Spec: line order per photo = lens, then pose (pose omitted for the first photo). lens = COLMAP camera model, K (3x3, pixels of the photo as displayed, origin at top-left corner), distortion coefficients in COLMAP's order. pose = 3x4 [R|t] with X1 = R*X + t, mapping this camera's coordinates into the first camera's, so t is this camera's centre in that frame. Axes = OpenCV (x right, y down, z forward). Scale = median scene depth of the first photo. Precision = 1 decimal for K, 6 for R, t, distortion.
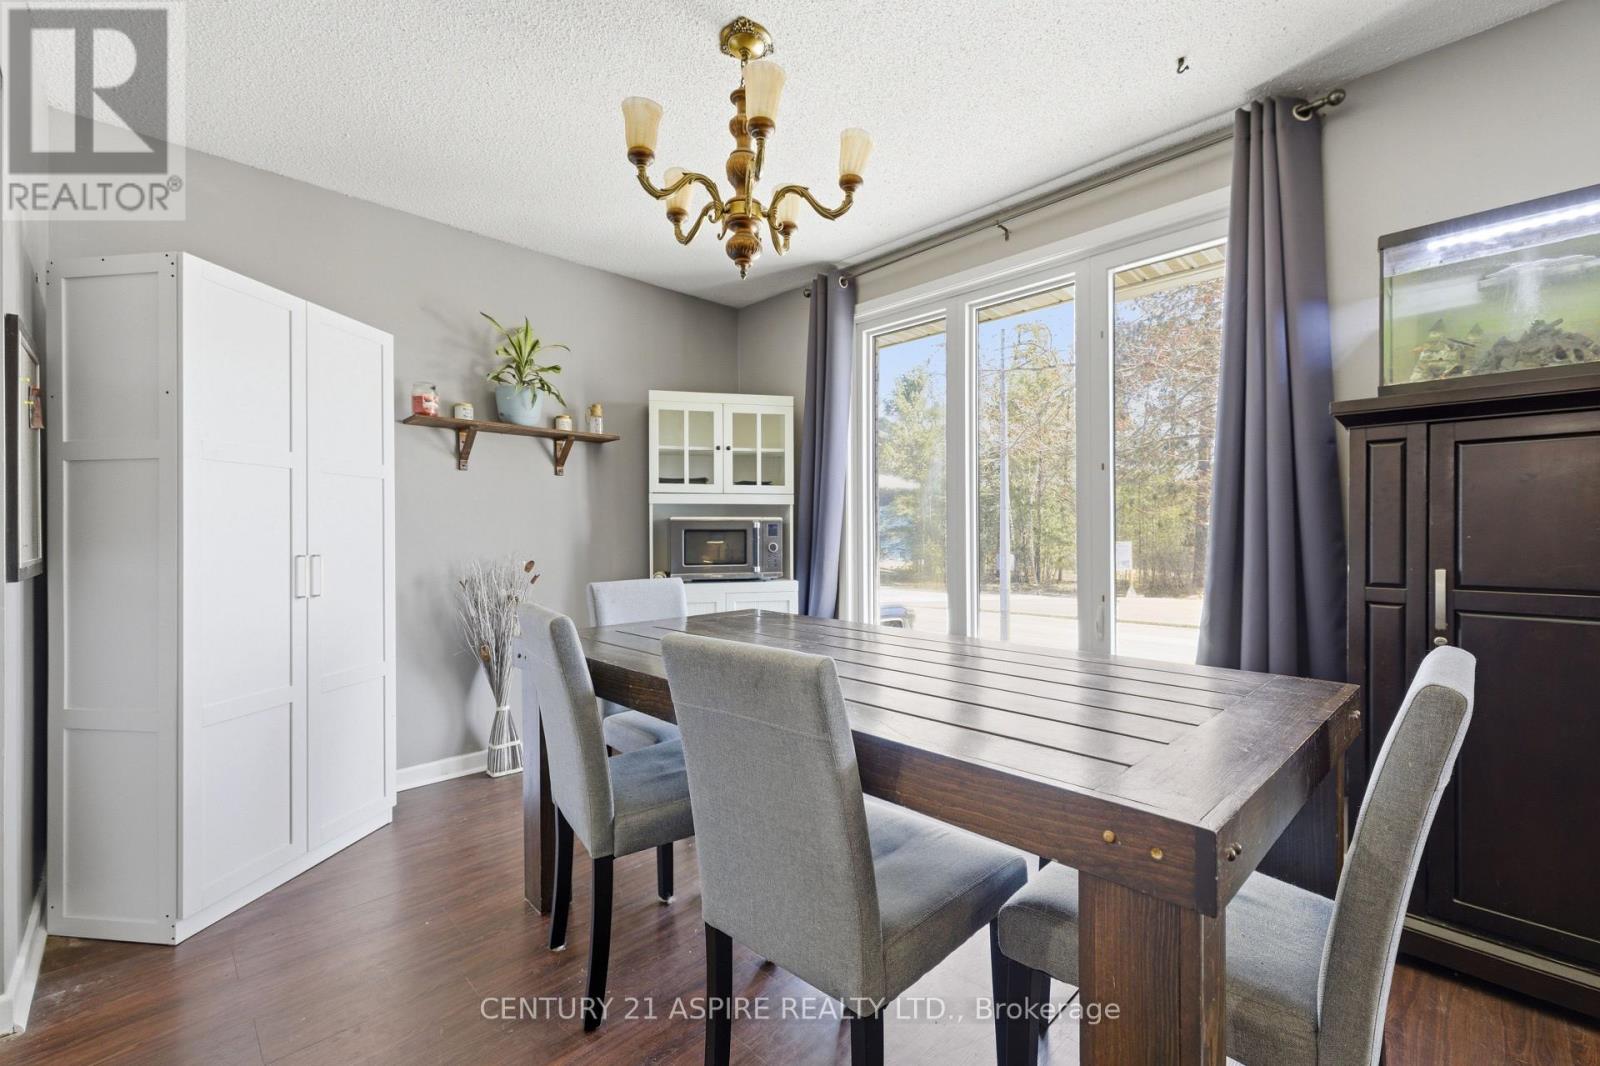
lens RADIAL K [[679.9, 0, 811.2], [0, 679.9, 531.0], [0, 0, 1]] dist [-0.000719, -0.000036]
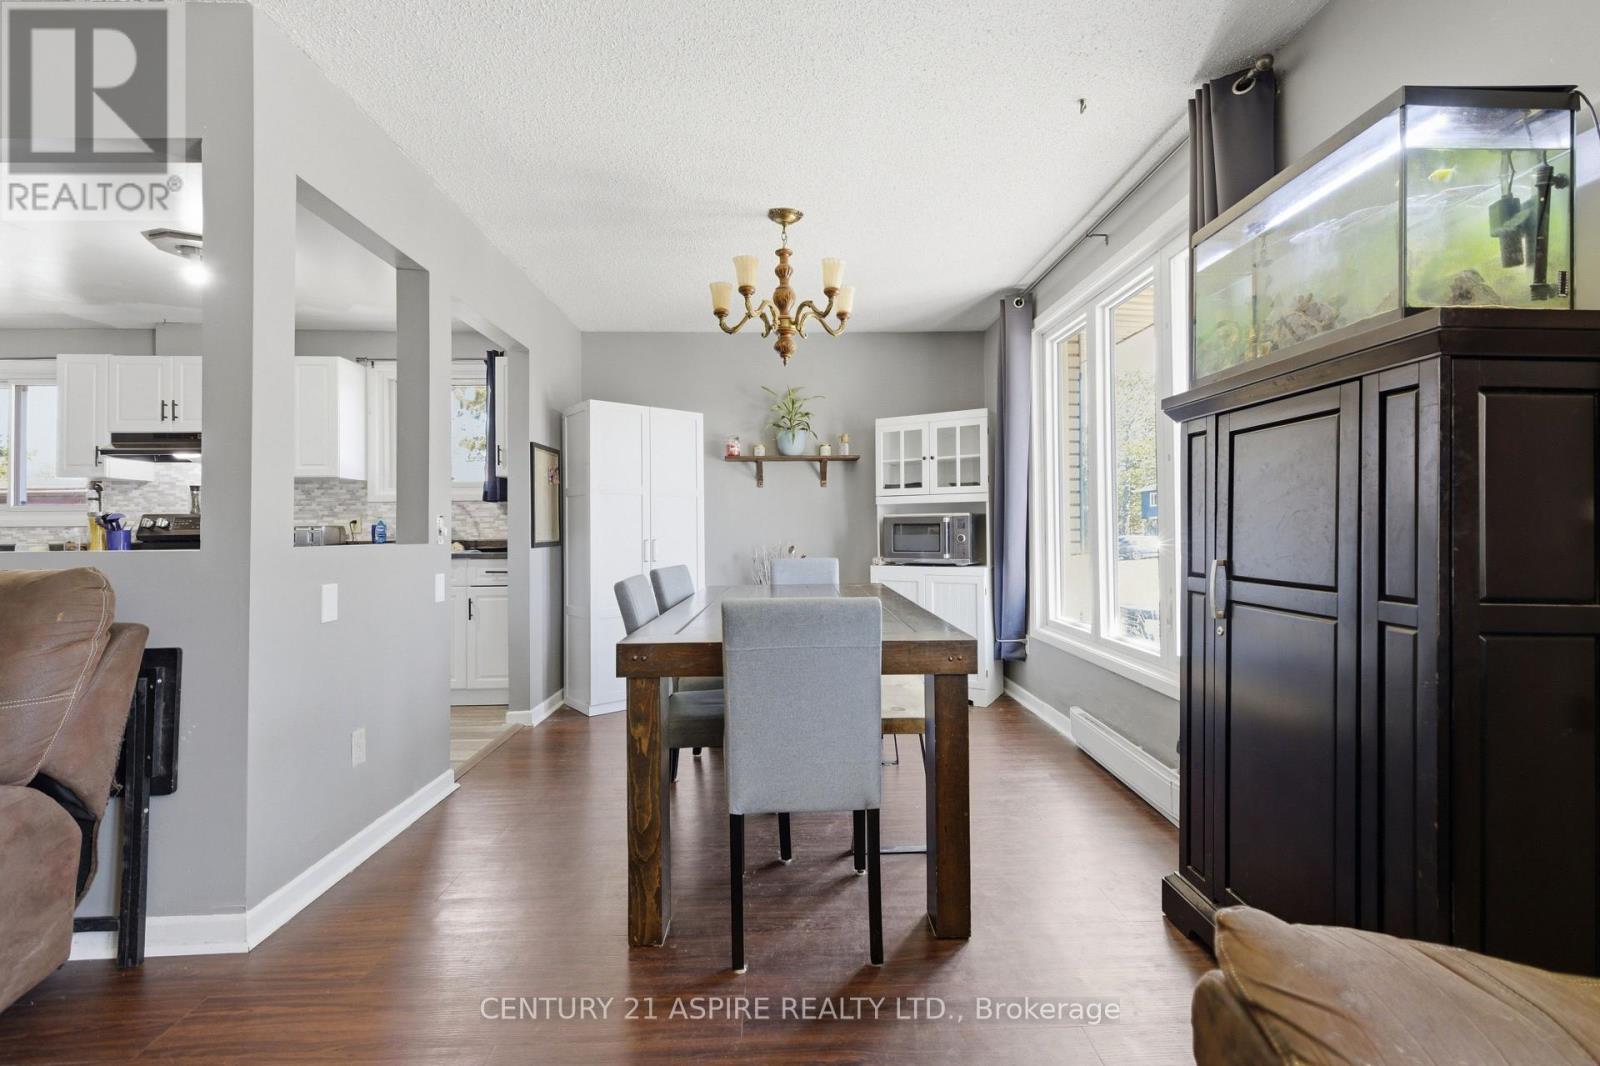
lens RADIAL K [[692.9, 0, 806.6], [0, 692.9, 528.5], [0, 0, 1]] dist [-0.001181, -0.000291]
pose [[0.737308, -0.004926, -0.675539, 0.585393], [0.009405, 0.999951, 0.002974, 0.000782], [0.675491, -0.008546, 0.737319, -0.089747]]
